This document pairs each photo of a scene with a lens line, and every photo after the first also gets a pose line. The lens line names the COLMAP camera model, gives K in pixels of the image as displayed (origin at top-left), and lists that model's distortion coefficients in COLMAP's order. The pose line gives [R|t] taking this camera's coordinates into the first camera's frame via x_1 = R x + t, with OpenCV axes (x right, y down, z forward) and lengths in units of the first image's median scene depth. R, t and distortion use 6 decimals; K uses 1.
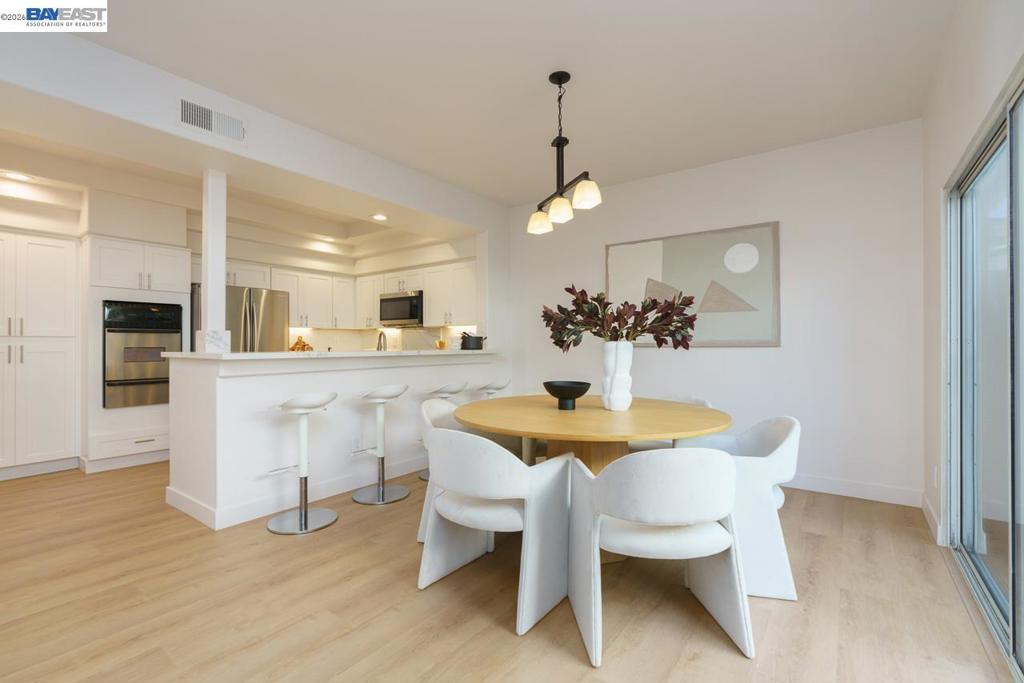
lens RADIAL K [[465.7, 0, 510.5], [0, 465.7, 346.7], [0, 0, 1]] dist [-0.006117, 0.004497]
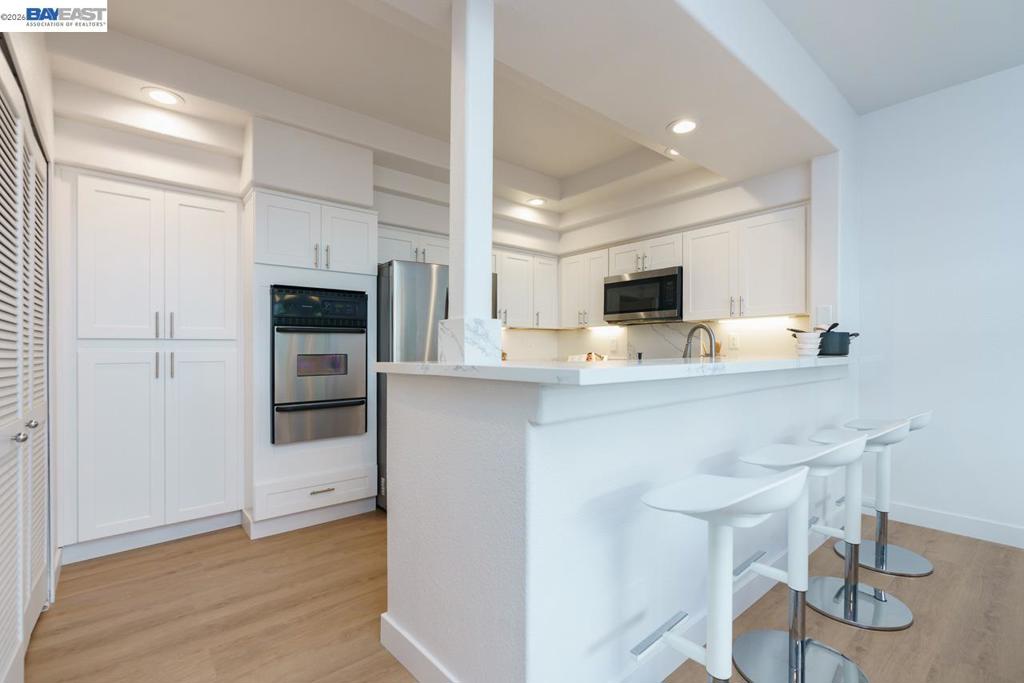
lens RADIAL K [[465.7, 0, 513.5], [0, 465.7, 350.0], [0, 0, 1]] dist [-0.006117, 0.004497]
pose [[0.976803, -0.006903, -0.214030, -0.386981], [0.005957, 0.999969, -0.005062, 0.000482], [0.214058, 0.003669, 0.976814, 0.413351]]
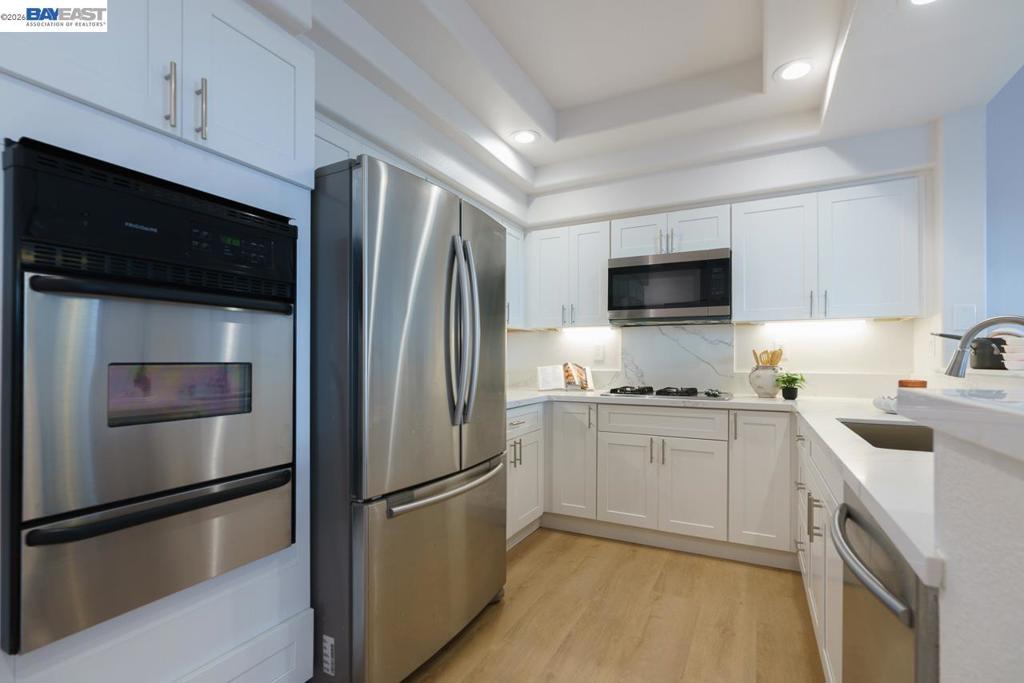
lens RADIAL K [[465.7, 0, 514.2], [0, 465.7, 360.5], [0, 0, 1]] dist [-0.006117, 0.004497]
pose [[0.986233, 0.004018, 0.165312, -0.684590], [-0.003795, 0.999991, -0.001668, 0.000029], [-0.165317, 0.001018, 0.986240, 0.753162]]
